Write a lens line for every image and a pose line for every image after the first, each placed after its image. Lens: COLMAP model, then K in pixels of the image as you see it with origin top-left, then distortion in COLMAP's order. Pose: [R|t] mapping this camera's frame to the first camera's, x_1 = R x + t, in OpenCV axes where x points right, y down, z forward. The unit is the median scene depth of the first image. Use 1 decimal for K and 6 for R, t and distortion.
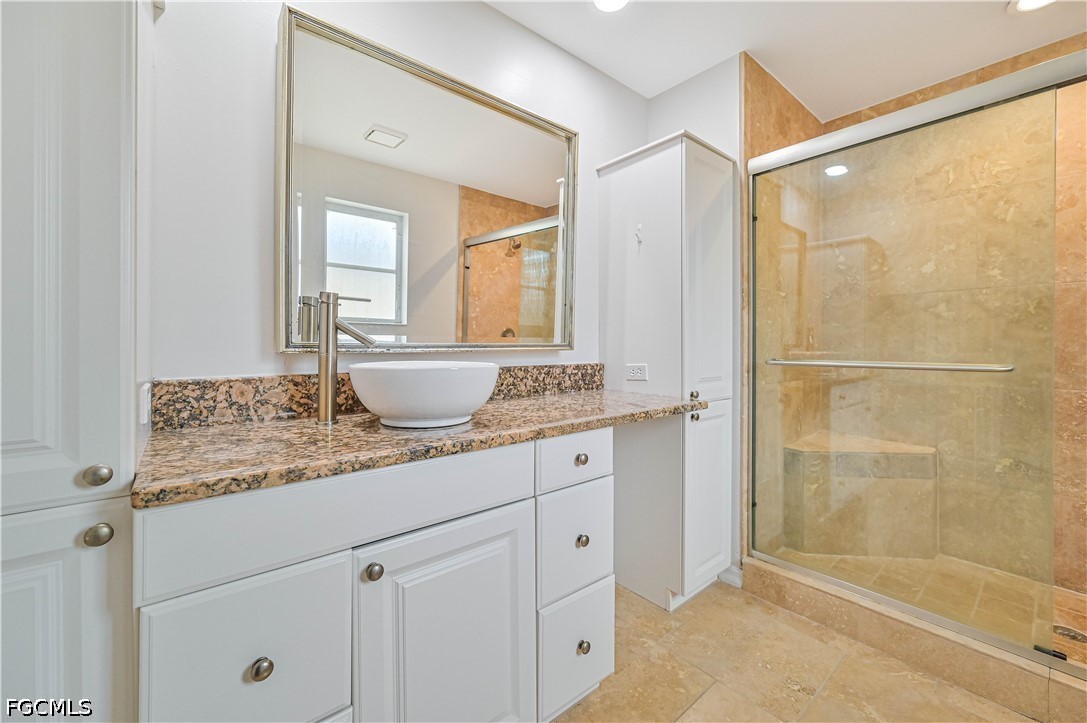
lens RADIAL K [[426.3, 0, 539.7], [0, 426.3, 353.0], [0, 0, 1]] dist [-0.001825, 0.000139]
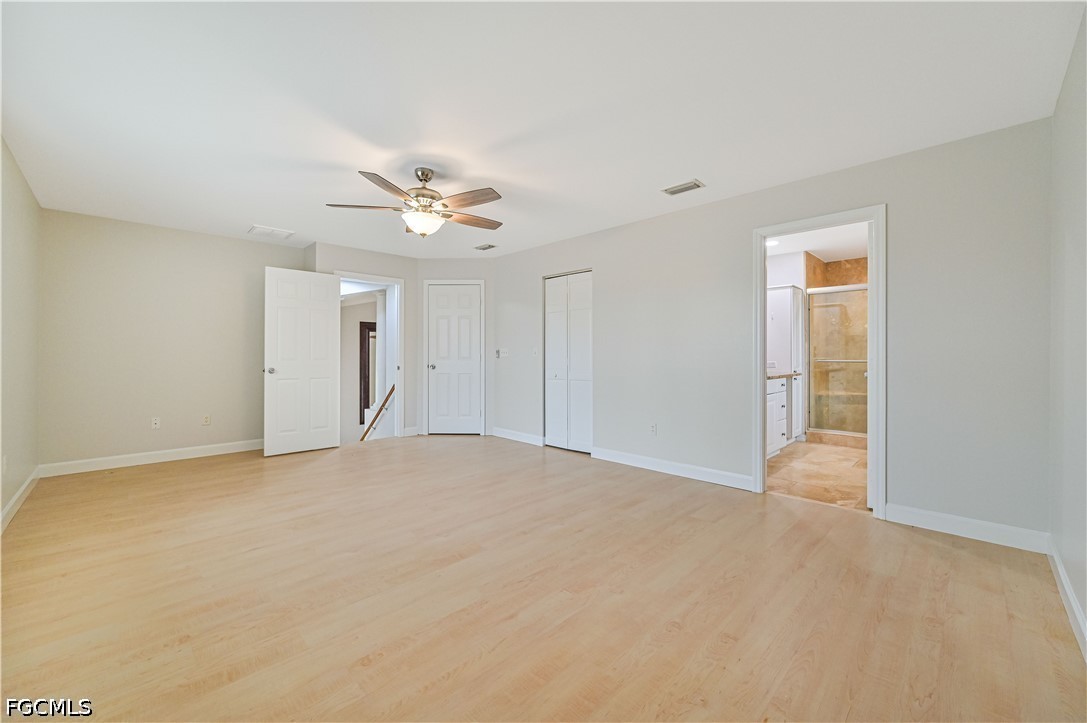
lens RADIAL K [[426.3, 0, 544.1], [0, 426.3, 357.1], [0, 0, 1]] dist [-0.001825, 0.000139]
pose [[0.995355, 0.003843, 0.096193, -1.365540], [-0.003887, 0.999992, 0.000277, -0.001813], [-0.096192, -0.000649, 0.995363, -1.473584]]
